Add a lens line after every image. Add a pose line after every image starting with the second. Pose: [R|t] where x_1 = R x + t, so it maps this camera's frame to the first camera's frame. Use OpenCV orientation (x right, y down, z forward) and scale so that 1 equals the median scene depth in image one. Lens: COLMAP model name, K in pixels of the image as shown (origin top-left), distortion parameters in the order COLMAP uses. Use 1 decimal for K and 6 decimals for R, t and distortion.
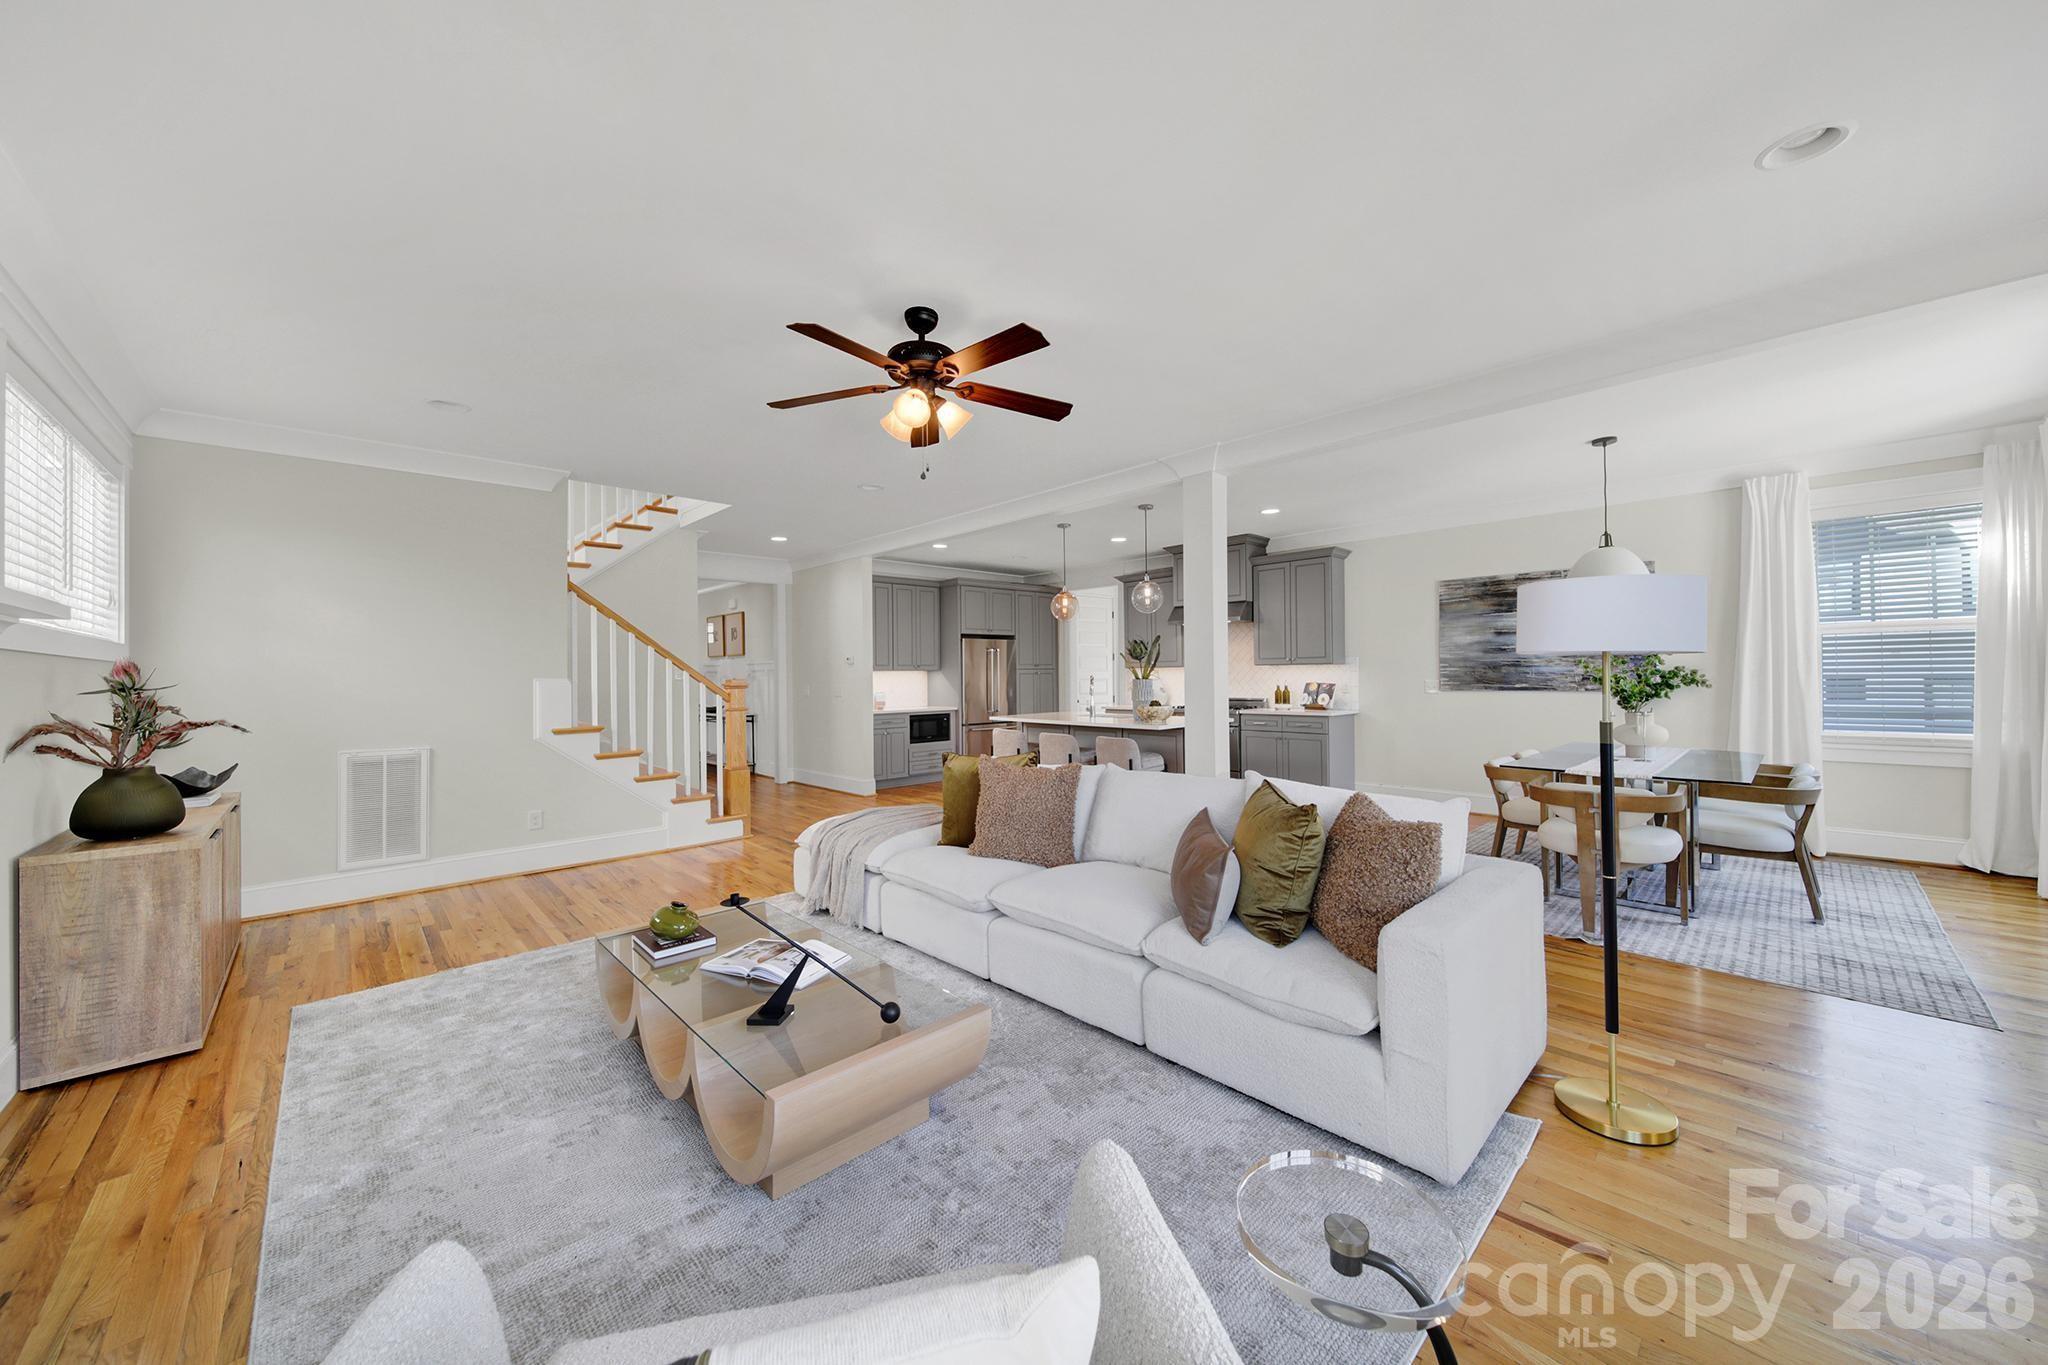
lens RADIAL K [[736.7, 0, 1026.9], [0, 736.7, 667.1], [0, 0, 1]] dist [0.001398, -0.001777]
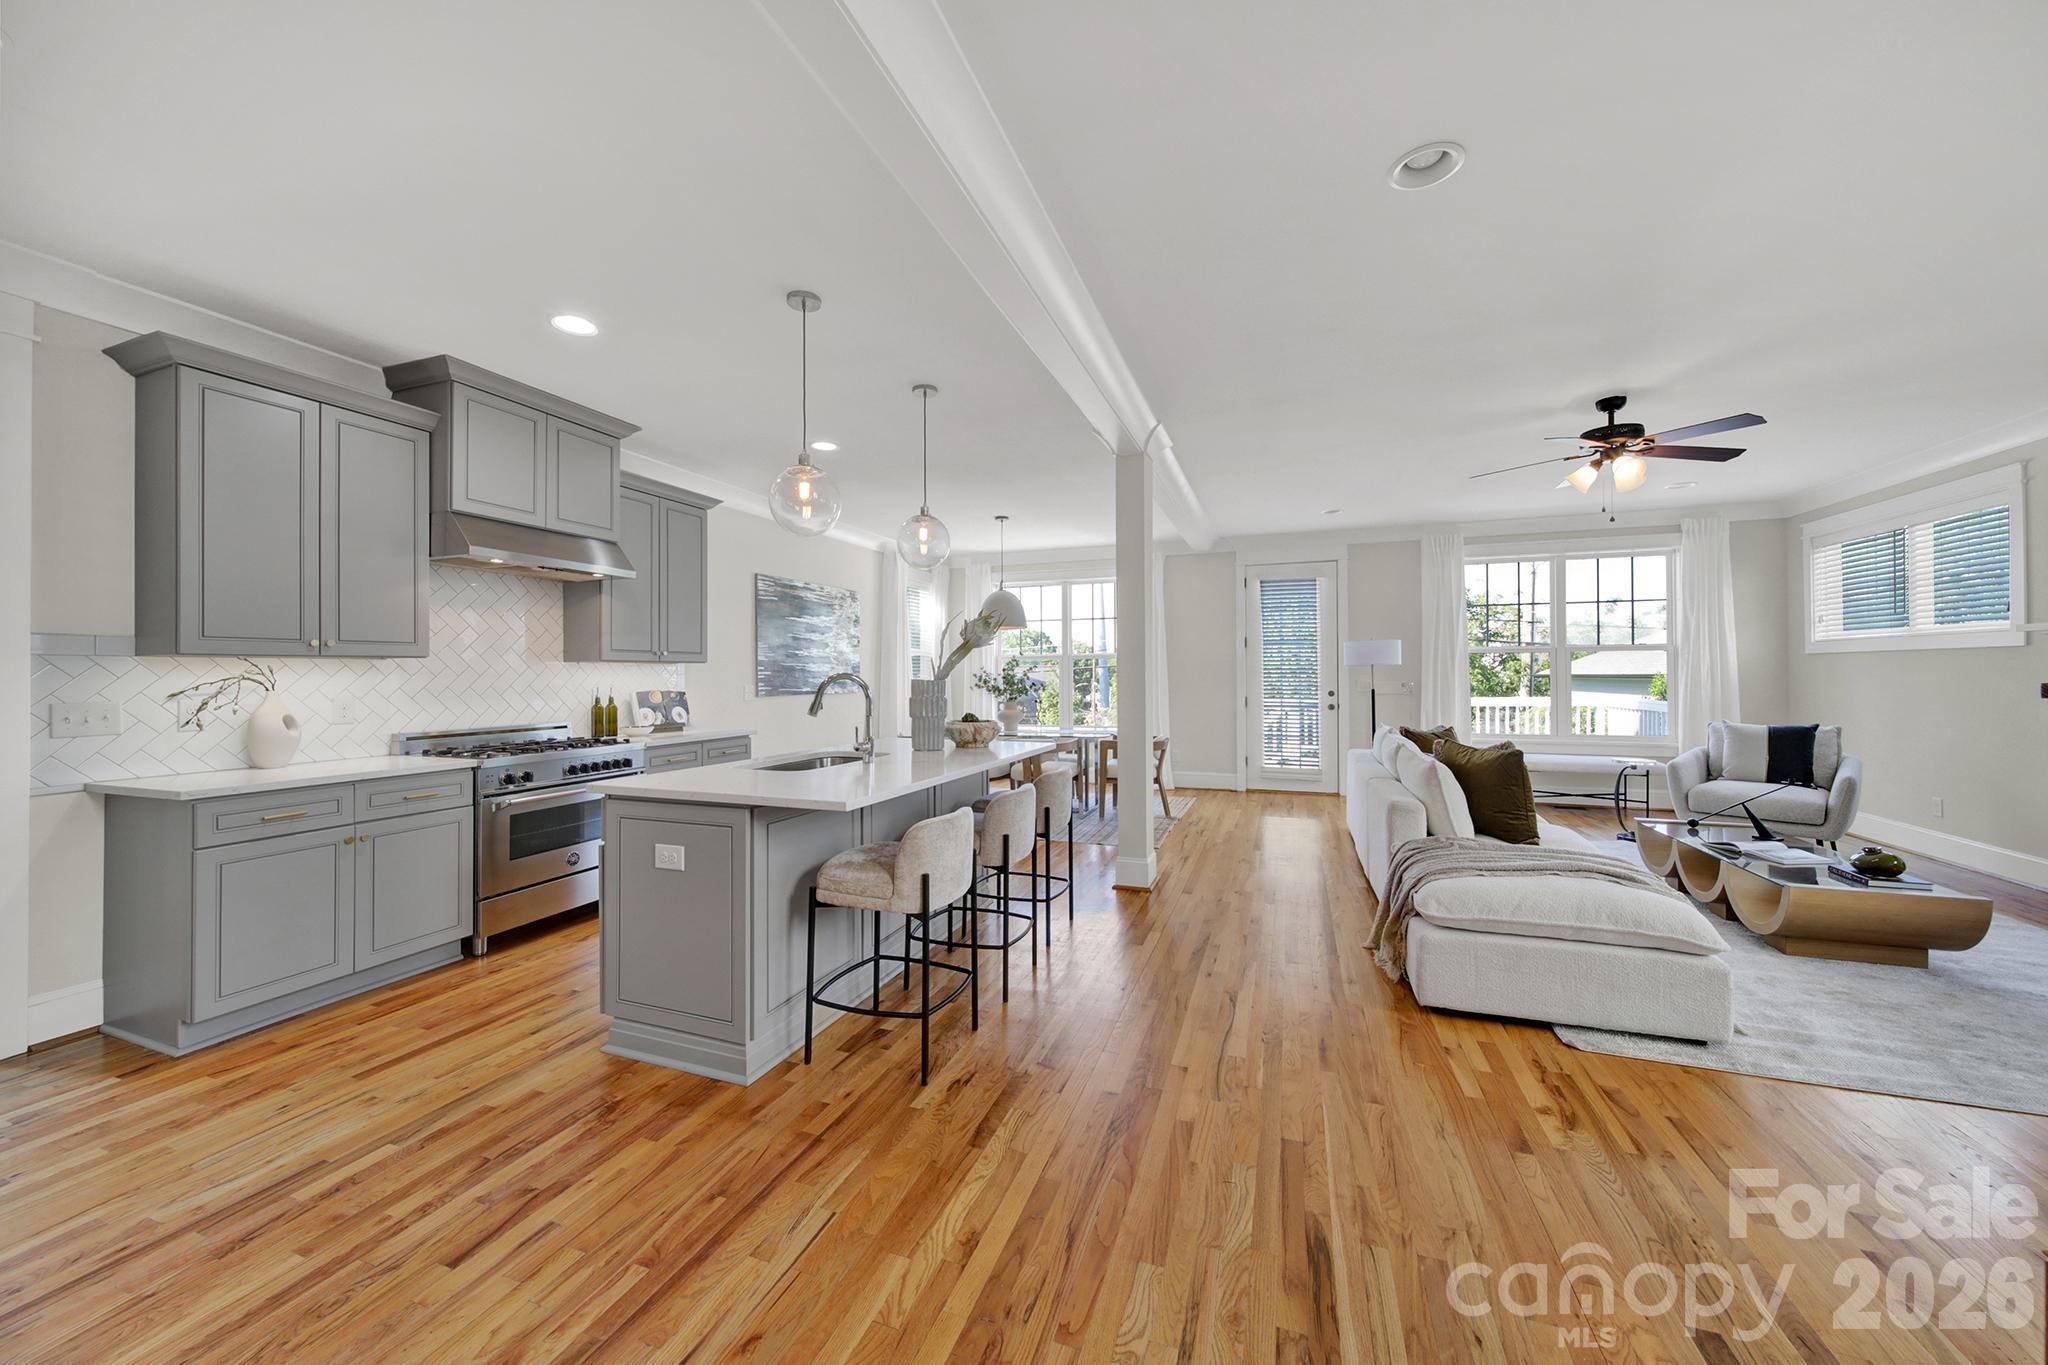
lens RADIAL K [[736.7, 0, 1021.1], [0, 736.7, 669.2], [0, 0, 1]] dist [0.001398, -0.001777]
pose [[-0.435739, 0.021578, 0.899814, -0.348241], [0.003024, 0.999742, -0.022510, 0.018049], [-0.900068, -0.007087, -0.435692, 1.011723]]
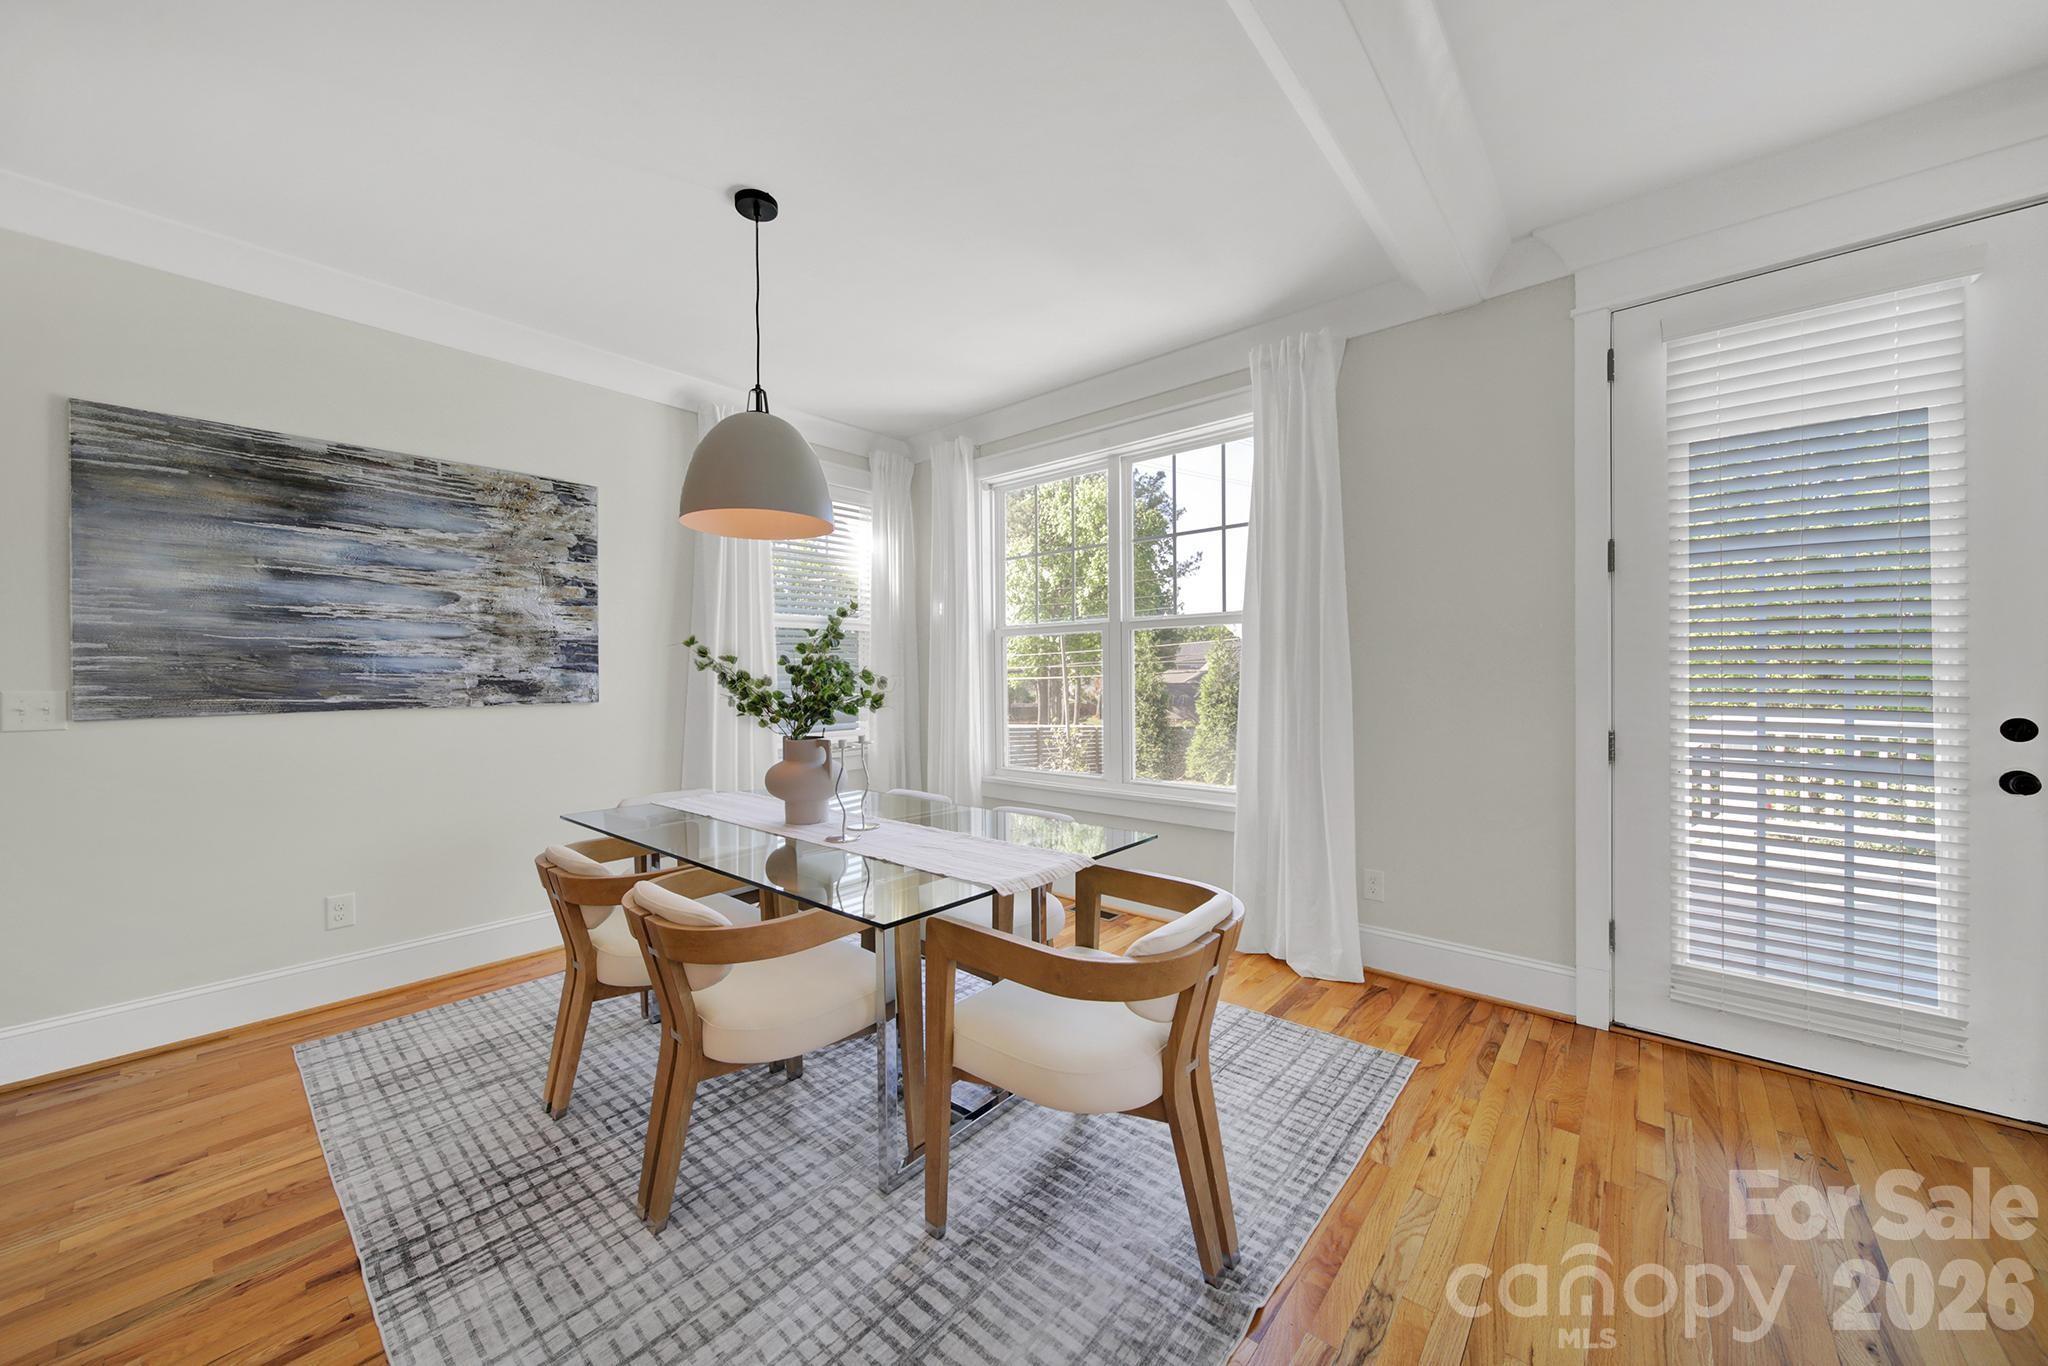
lens RADIAL K [[736.7, 0, 1024.9], [0, 736.7, 677.7], [0, 0, 1]] dist [0.001398, -0.001777]
pose [[-0.092093, 0.008360, 0.995715, 0.167528], [-0.000098, 0.999965, -0.008405, 0.013828], [-0.995750, -0.000872, -0.092089, 0.544319]]
